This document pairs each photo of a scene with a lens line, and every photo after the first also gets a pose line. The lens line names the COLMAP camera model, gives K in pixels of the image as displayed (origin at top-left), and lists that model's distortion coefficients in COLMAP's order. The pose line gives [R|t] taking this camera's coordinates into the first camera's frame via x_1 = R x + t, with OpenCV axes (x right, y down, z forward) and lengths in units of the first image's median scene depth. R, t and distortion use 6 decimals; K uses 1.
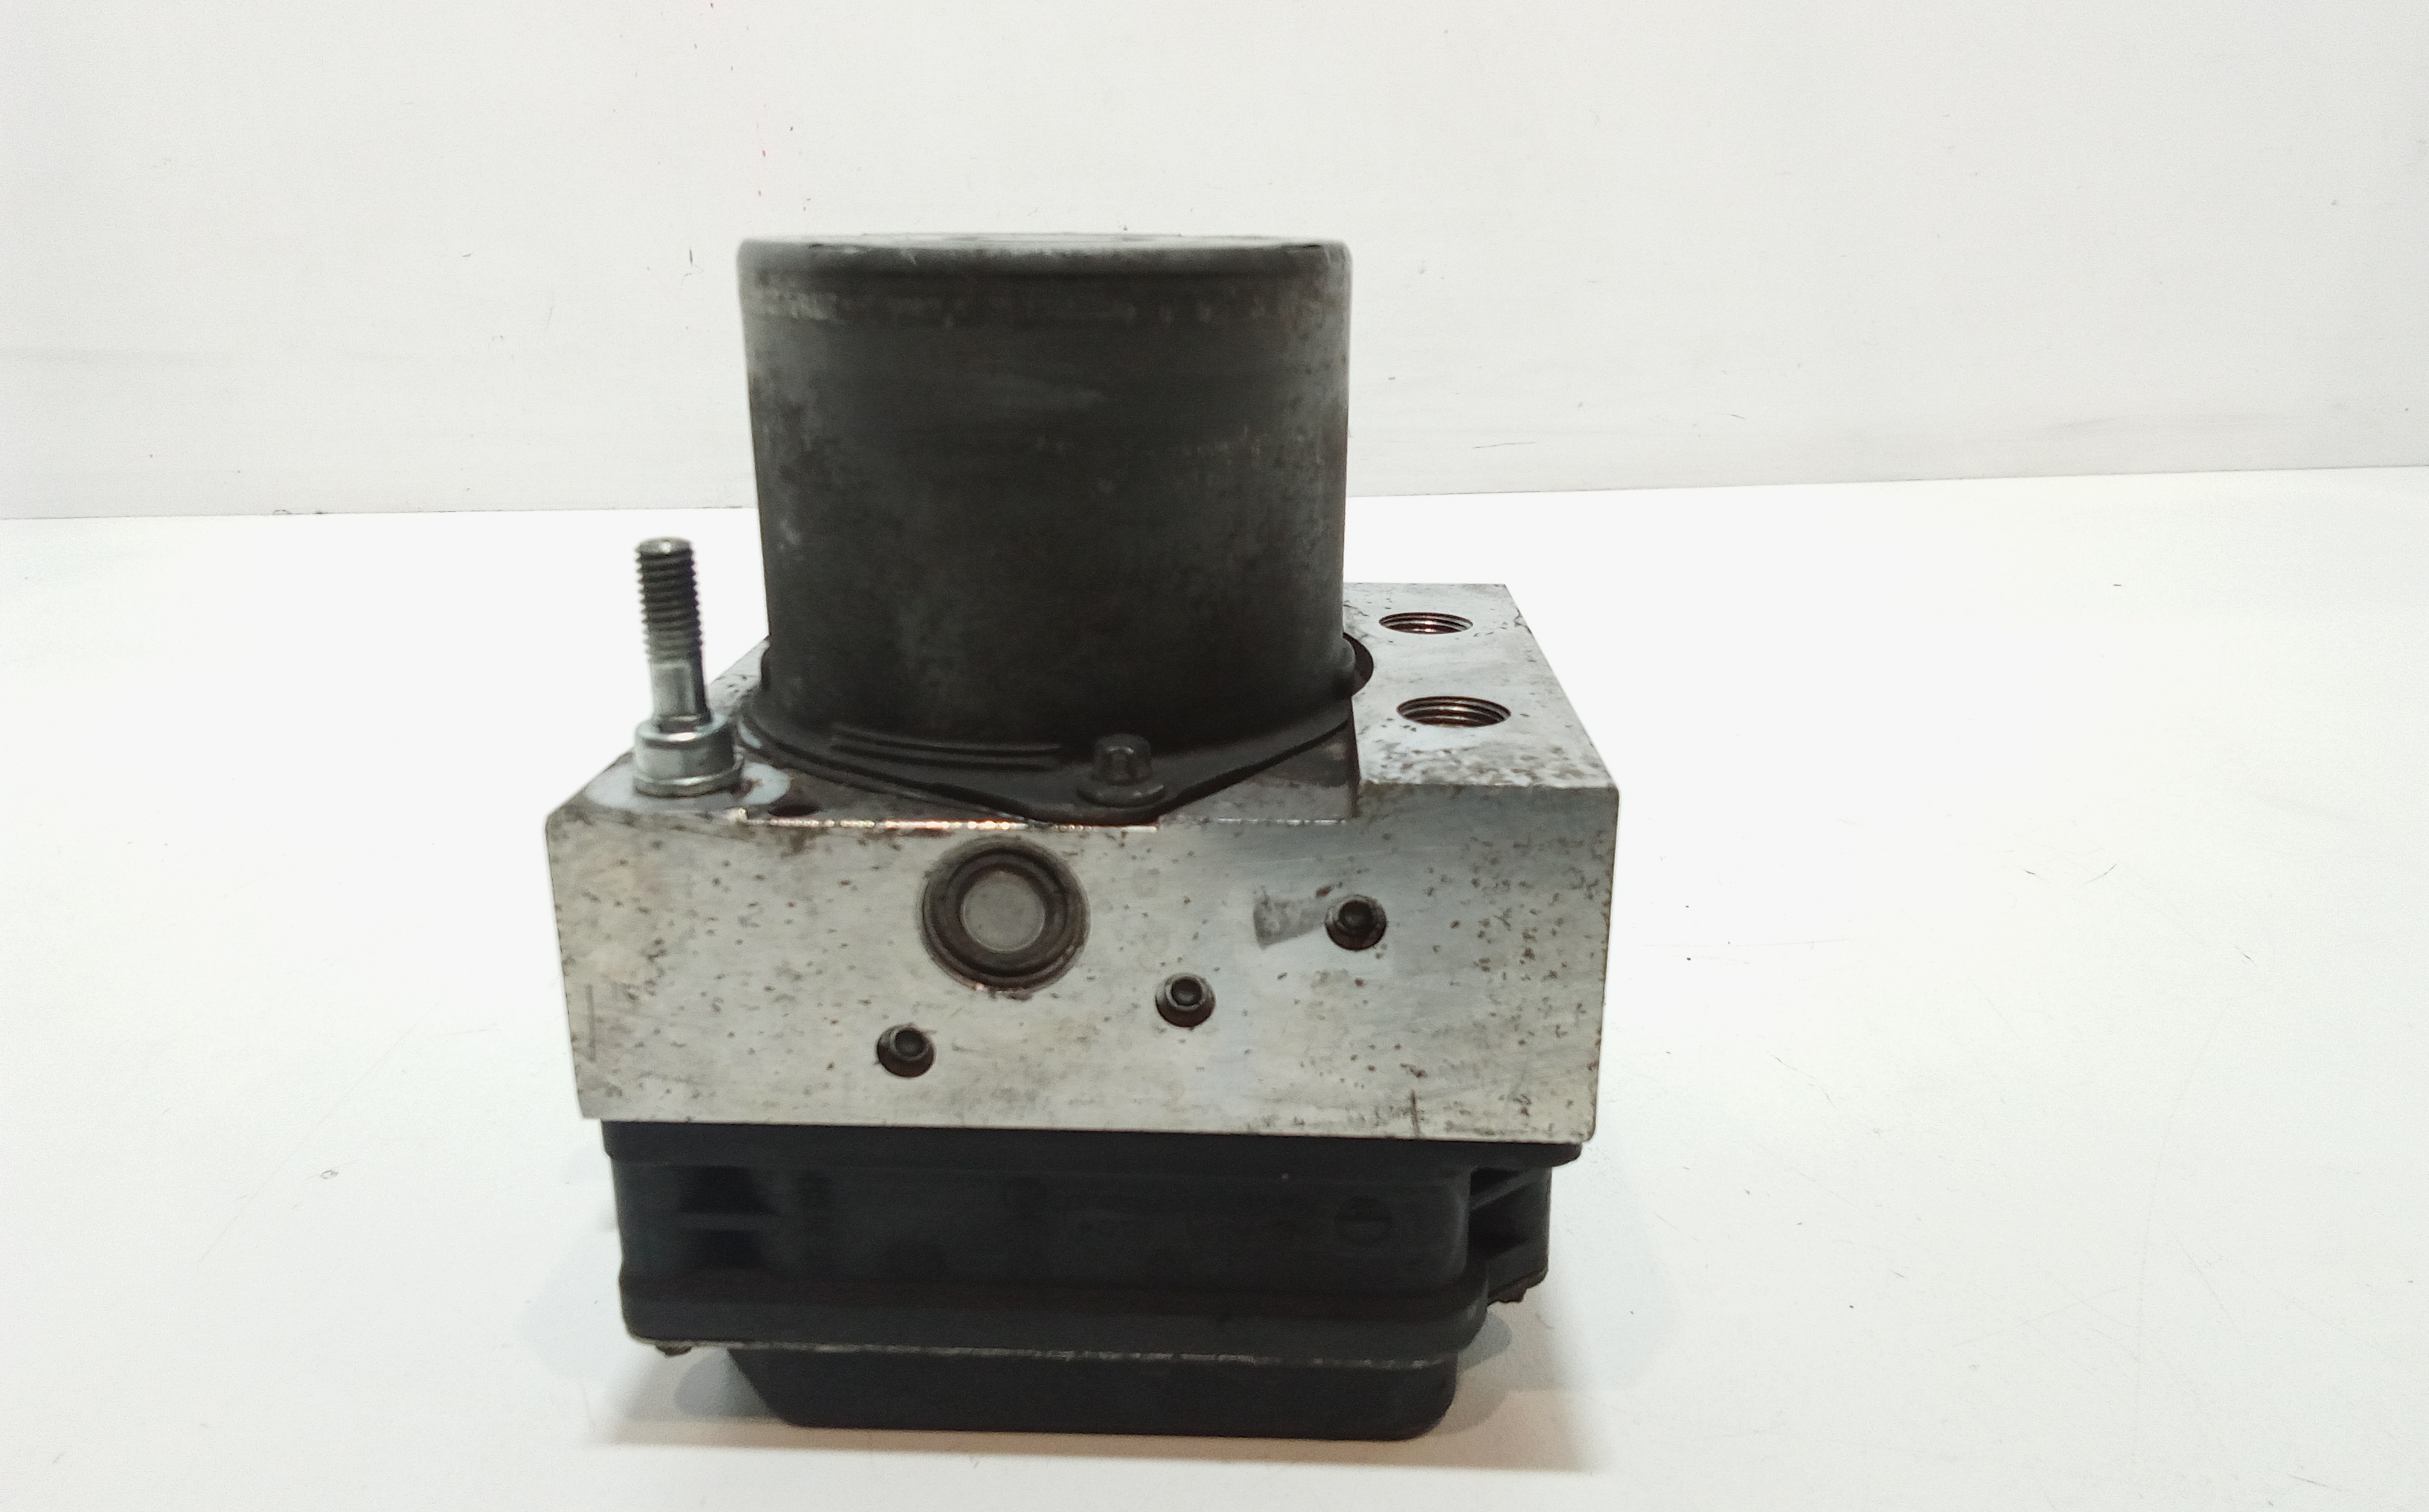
lens RADIAL K [[1657.6, 0, 1173.6], [0, 1657.6, 762.0], [0, 0, 1]] dist [-0.002563, 0.002993]
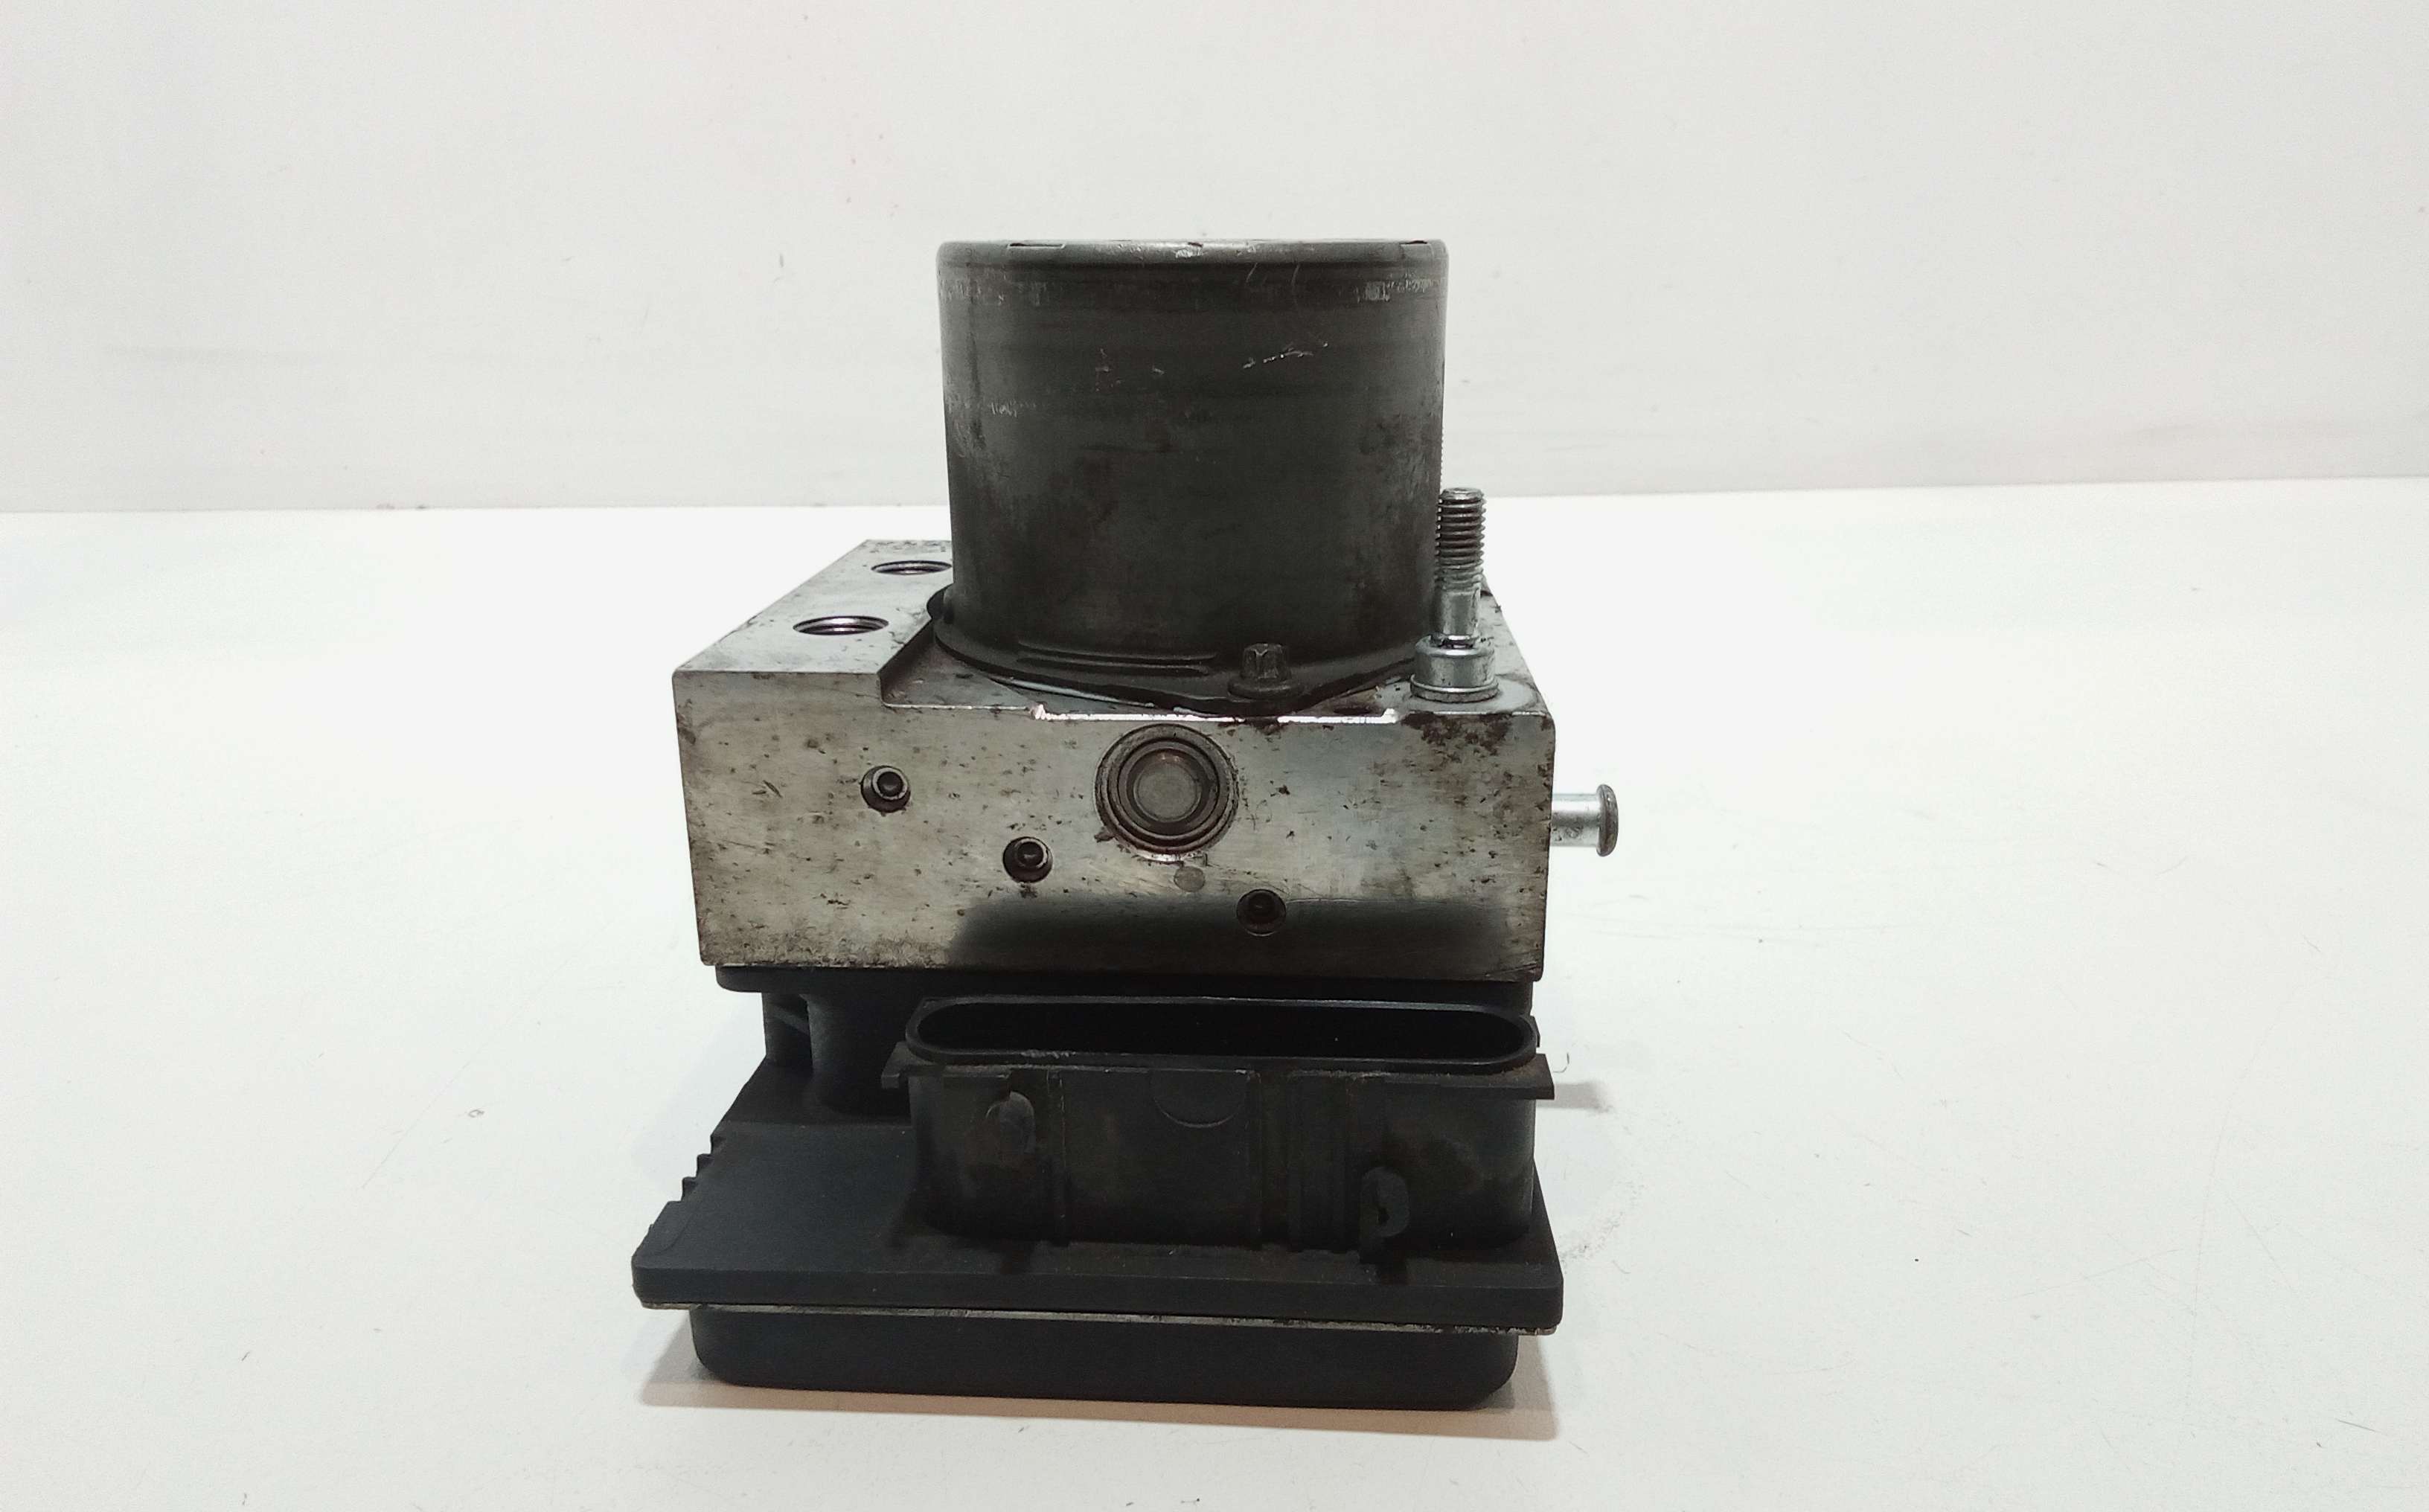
lens RADIAL K [[1747.7, 0, 1219.3], [0, 1747.7, 737.4], [0, 0, 1]] dist [0.001832, -0.005395]
pose [[0.999984, 0.001676, -0.005436, -0.020524], [-0.001846, 0.999506, -0.031360, 0.032197], [0.005381, 0.031370, 0.999493, -0.096807]]
